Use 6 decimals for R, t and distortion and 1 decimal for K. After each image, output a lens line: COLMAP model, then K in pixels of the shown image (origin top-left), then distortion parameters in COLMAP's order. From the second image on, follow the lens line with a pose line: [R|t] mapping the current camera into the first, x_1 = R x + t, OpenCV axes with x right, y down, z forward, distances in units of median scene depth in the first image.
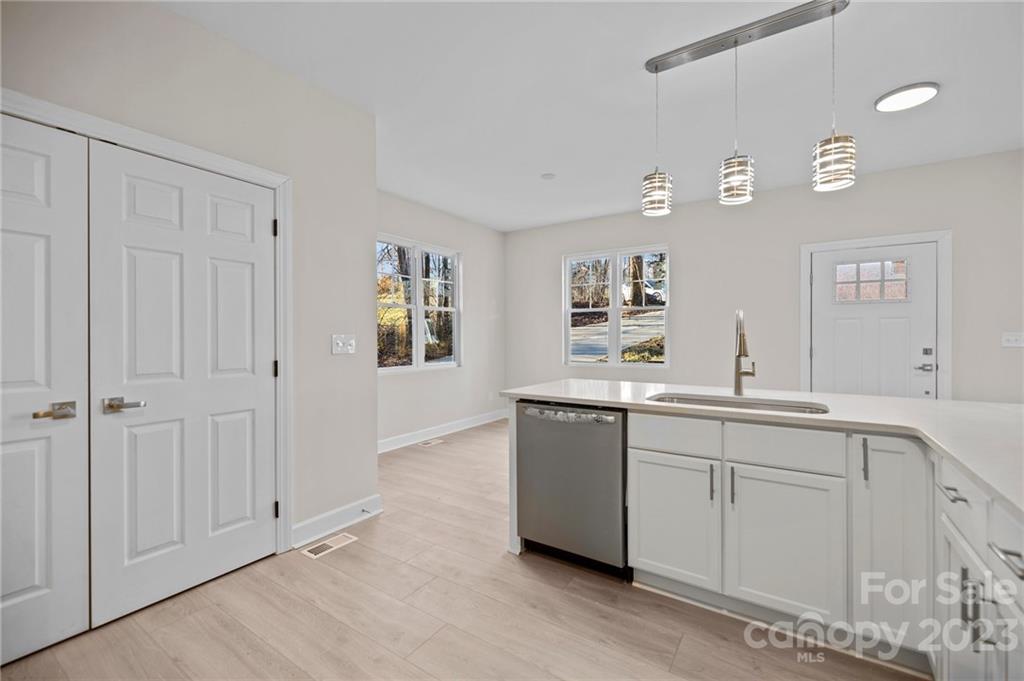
lens RADIAL K [[432.2, 0, 504.4], [0, 432.2, 338.1], [0, 0, 1]] dist [-0.000082, 0.000014]
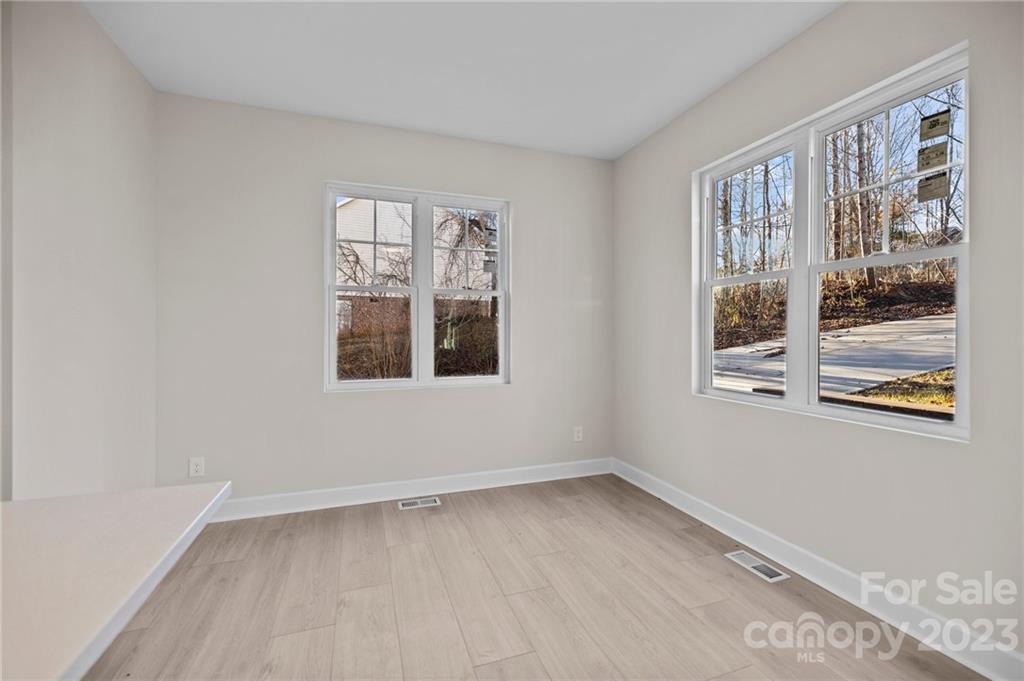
lens RADIAL K [[432.5, 0, 512.6], [0, 432.5, 336.9], [0, 0, 1]] dist [-0.000012, 0.000267]
pose [[0.801173, 0.007592, -0.598385, 0.299900], [-0.006796, 0.999970, 0.003587, -0.004255], [0.598395, 0.001193, 0.801201, 0.544335]]
